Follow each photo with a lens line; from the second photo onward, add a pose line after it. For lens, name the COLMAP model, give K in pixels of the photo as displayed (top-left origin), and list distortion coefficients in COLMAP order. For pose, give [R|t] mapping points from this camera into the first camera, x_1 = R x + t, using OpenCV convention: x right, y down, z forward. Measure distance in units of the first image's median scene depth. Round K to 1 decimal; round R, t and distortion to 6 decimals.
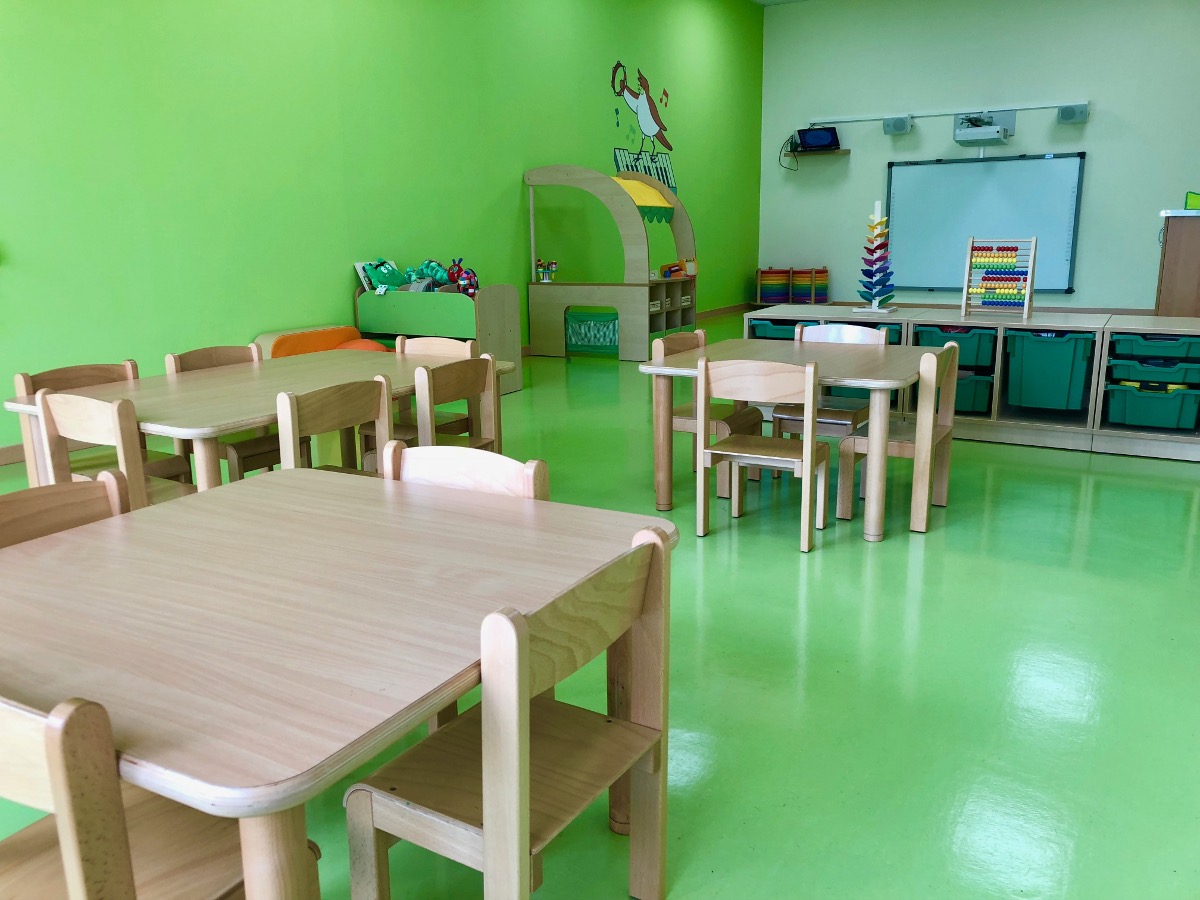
lens RADIAL K [[963.9, 0, 600.0], [0, 963.9, 450.0], [0, 0, 1]] dist [0.020918, -0.004869]
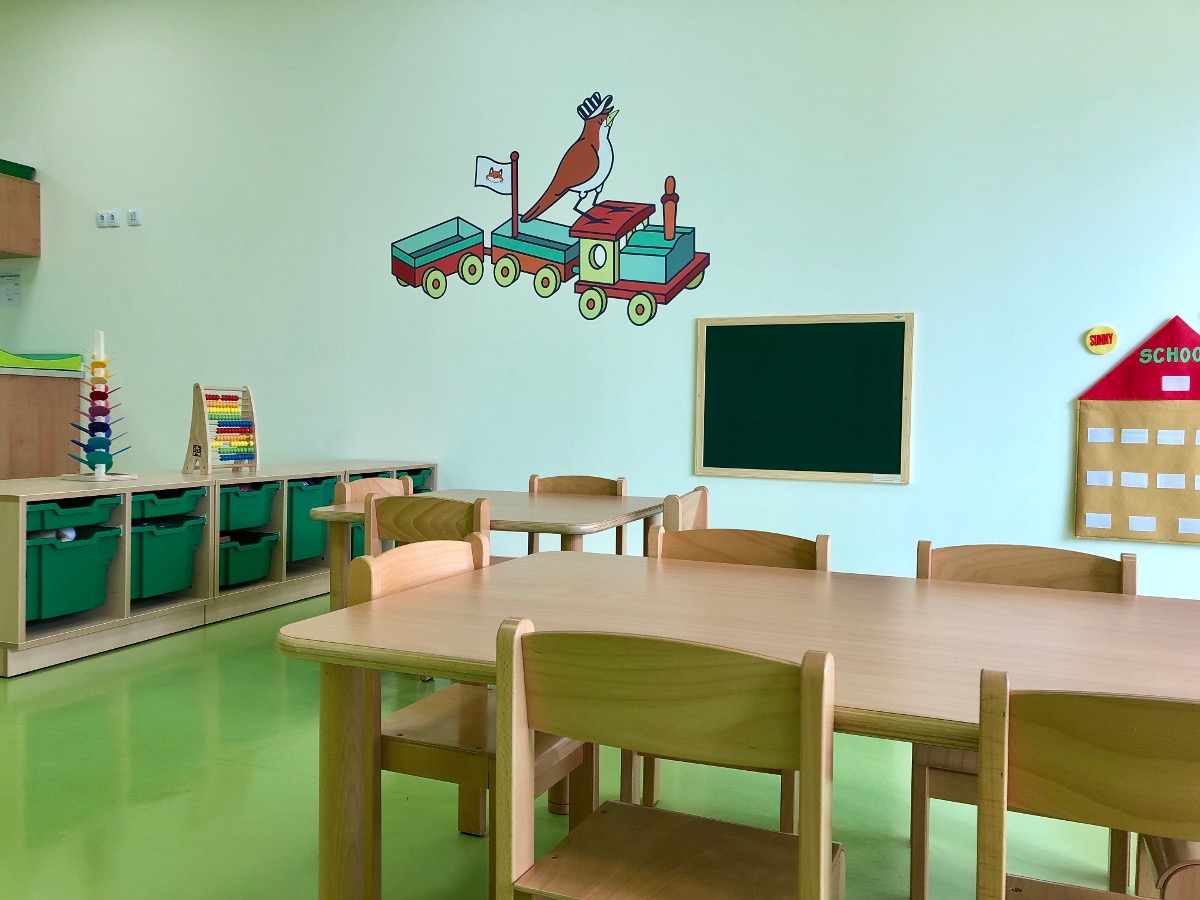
lens RADIAL K [[982.9, 0, 581.2], [0, 982.9, 426.7], [0, 0, 1]] dist [0.117797, 0.000535]
pose [[-0.128326, -0.003409, 0.991726, -0.325980], [0.213265, 0.976504, 0.030952, -0.083035], [-0.968530, 0.215473, -0.124584, 0.476016]]
